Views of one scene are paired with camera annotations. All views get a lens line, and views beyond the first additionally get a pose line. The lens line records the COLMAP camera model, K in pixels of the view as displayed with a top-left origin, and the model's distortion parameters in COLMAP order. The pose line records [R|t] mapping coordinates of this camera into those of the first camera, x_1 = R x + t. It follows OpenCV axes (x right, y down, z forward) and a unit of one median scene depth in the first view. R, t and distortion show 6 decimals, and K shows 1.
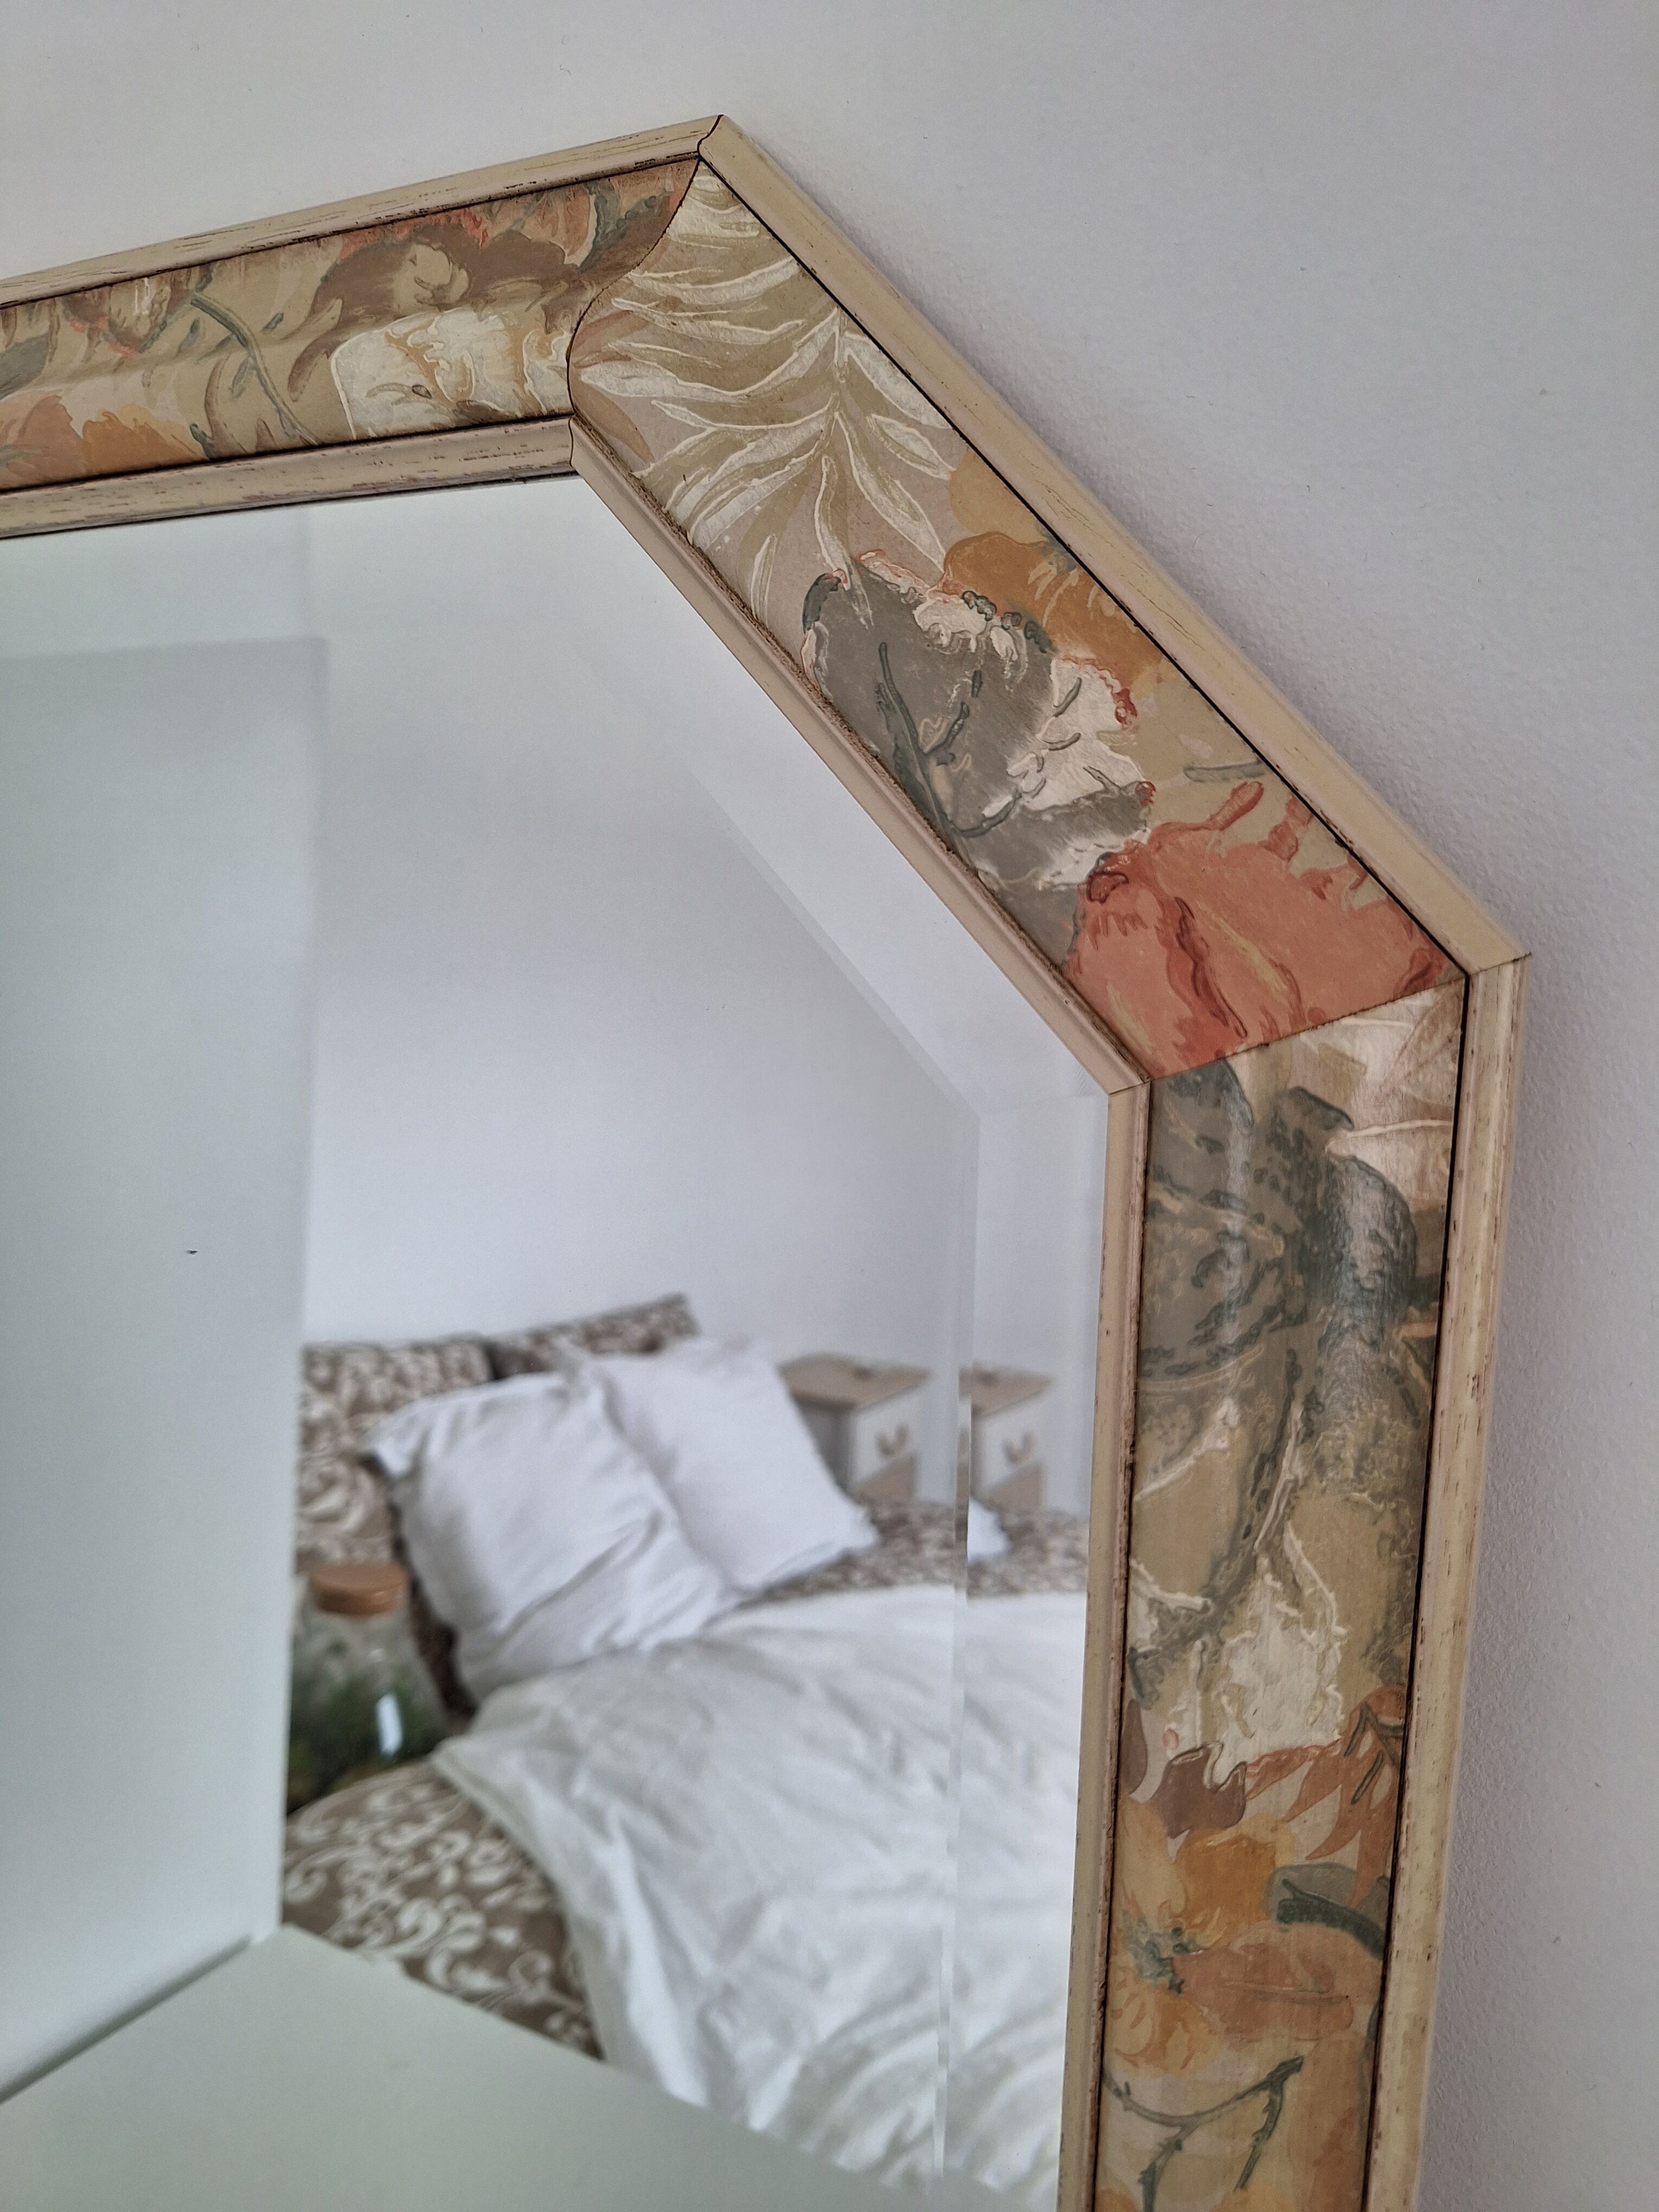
lens RADIAL K [[1560.9, 0, 839.6], [0, 1560.9, 1115.5], [0, 0, 1]] dist [0.049181, -0.096274]
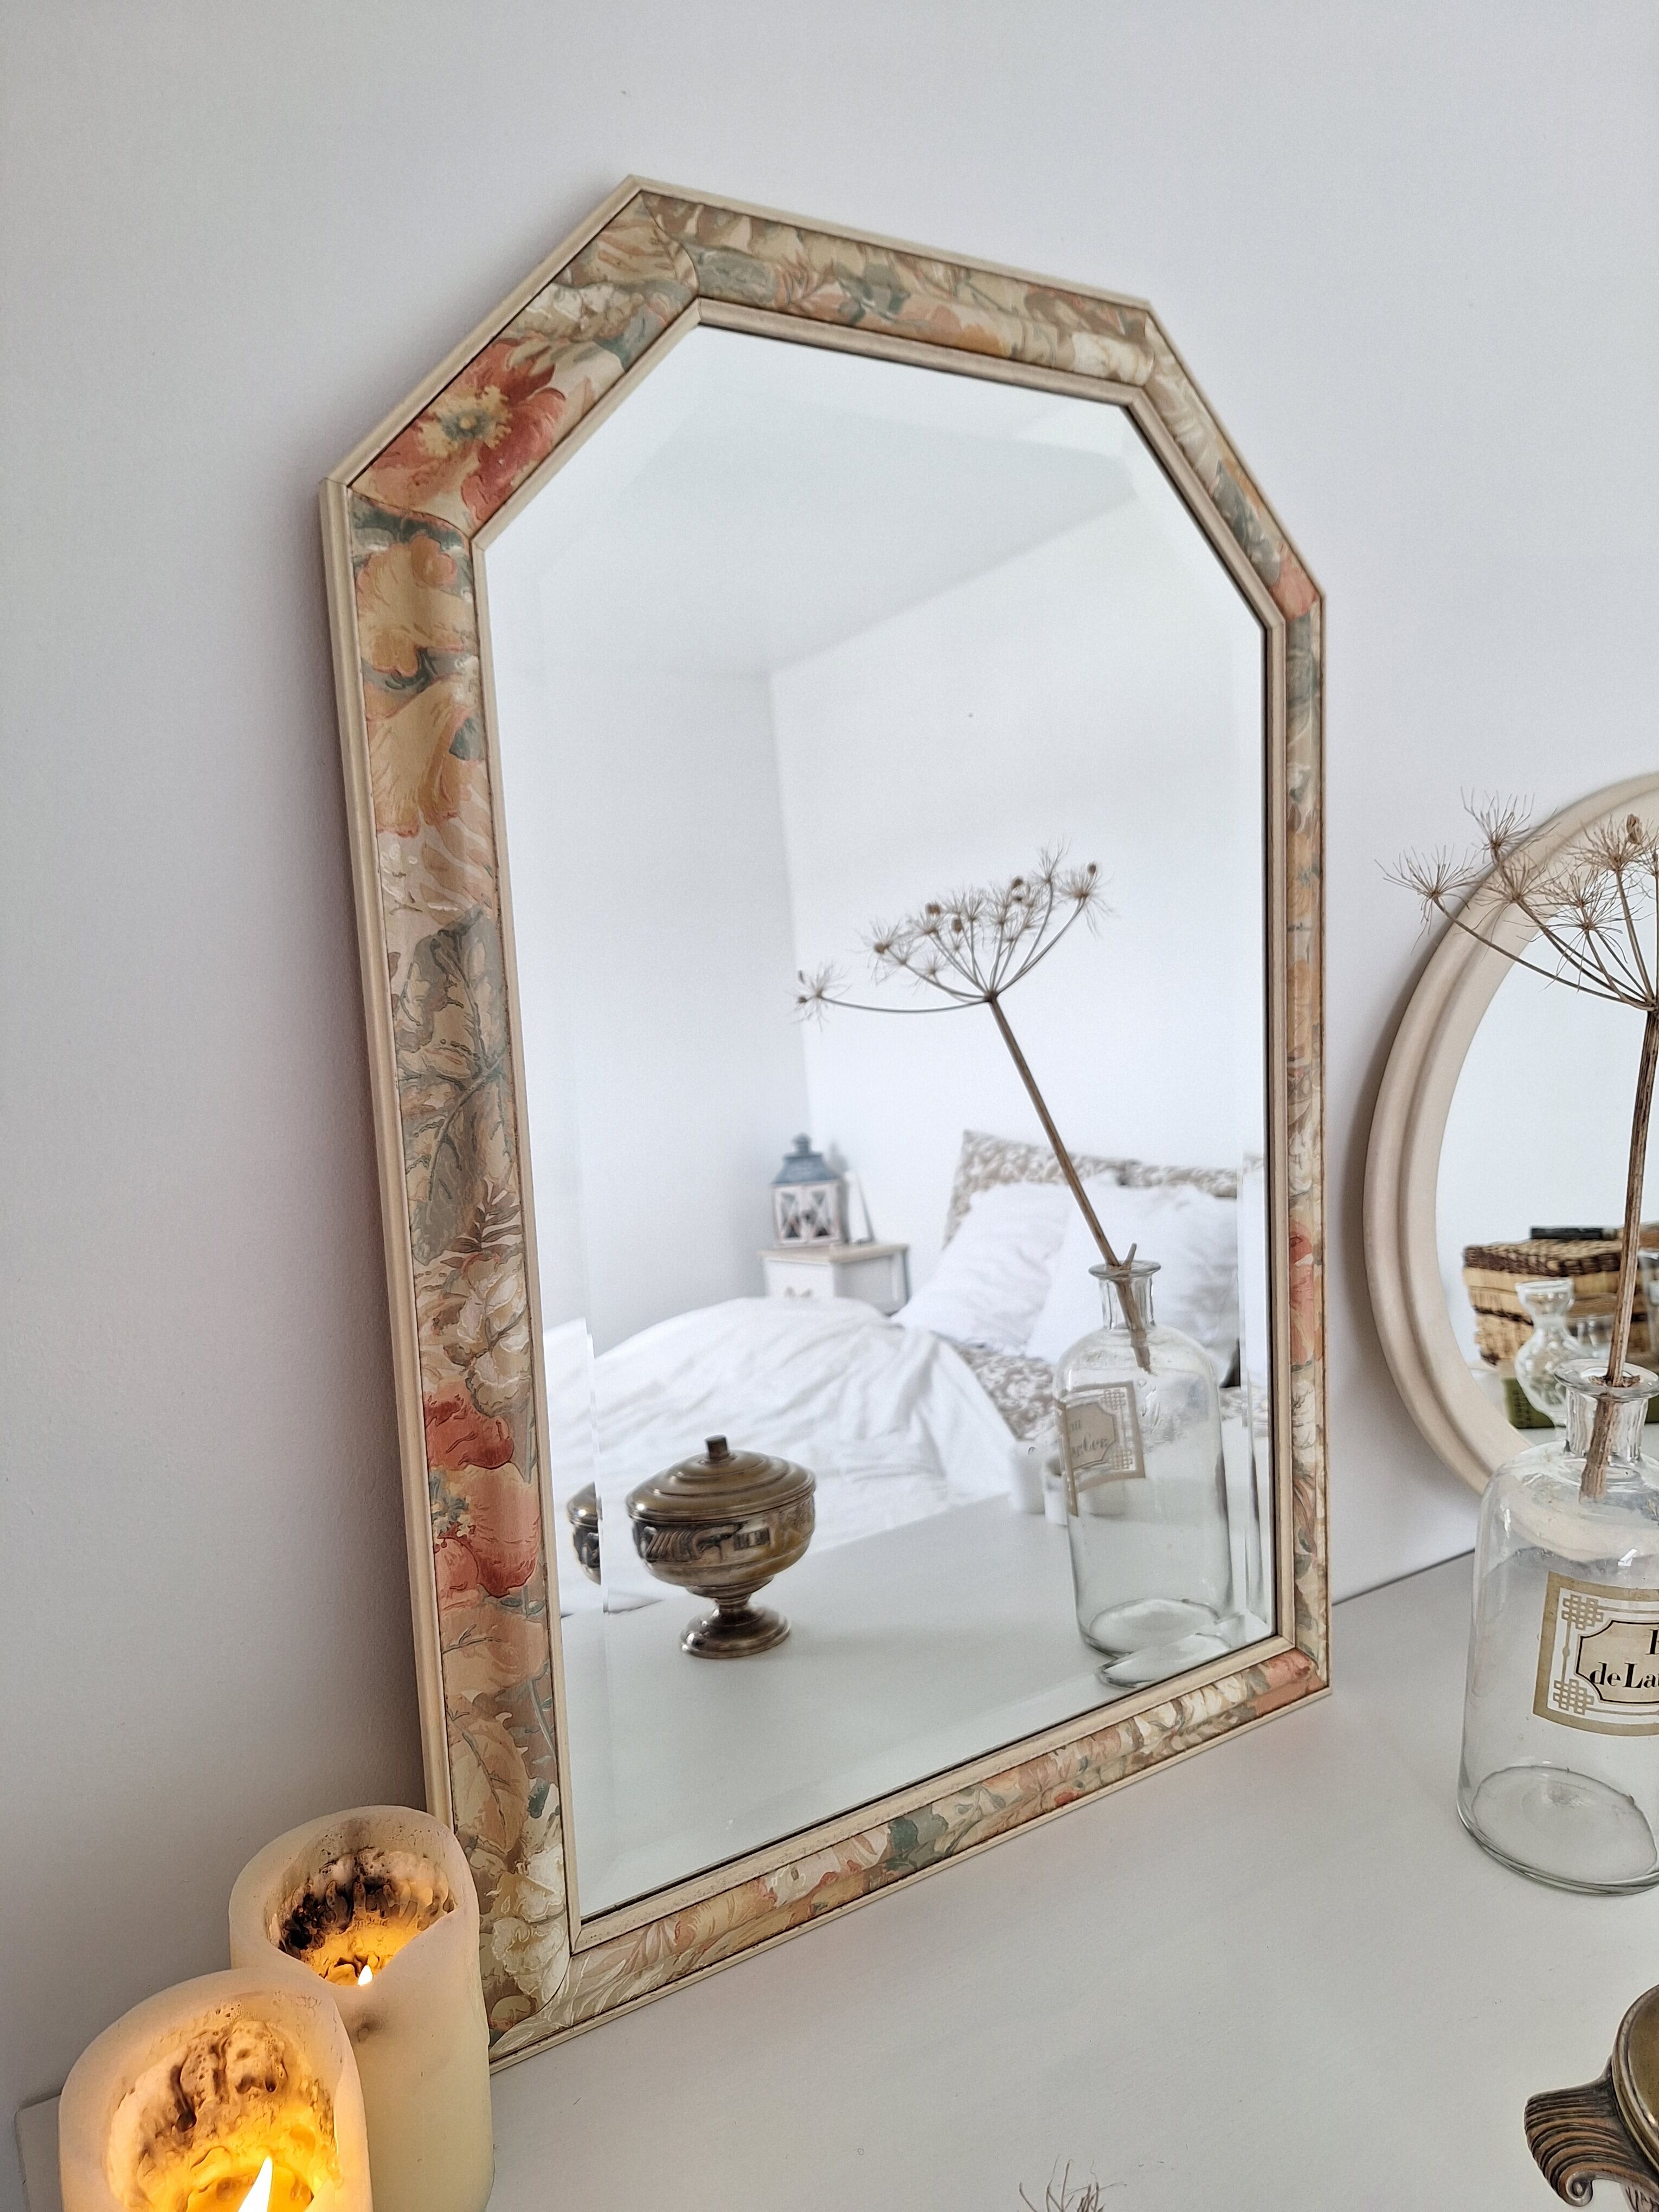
lens RADIAL K [[1536.4, 0, 834.8], [0, 1536.4, 1118.0], [0, 0, 1]] dist [0.097329, -0.167548]
pose [[0.503716, -0.149780, 0.850786, -3.341382], [0.184945, 0.980717, 0.063156, 0.642838], [-0.843840, 0.125536, 0.521704, 0.142621]]
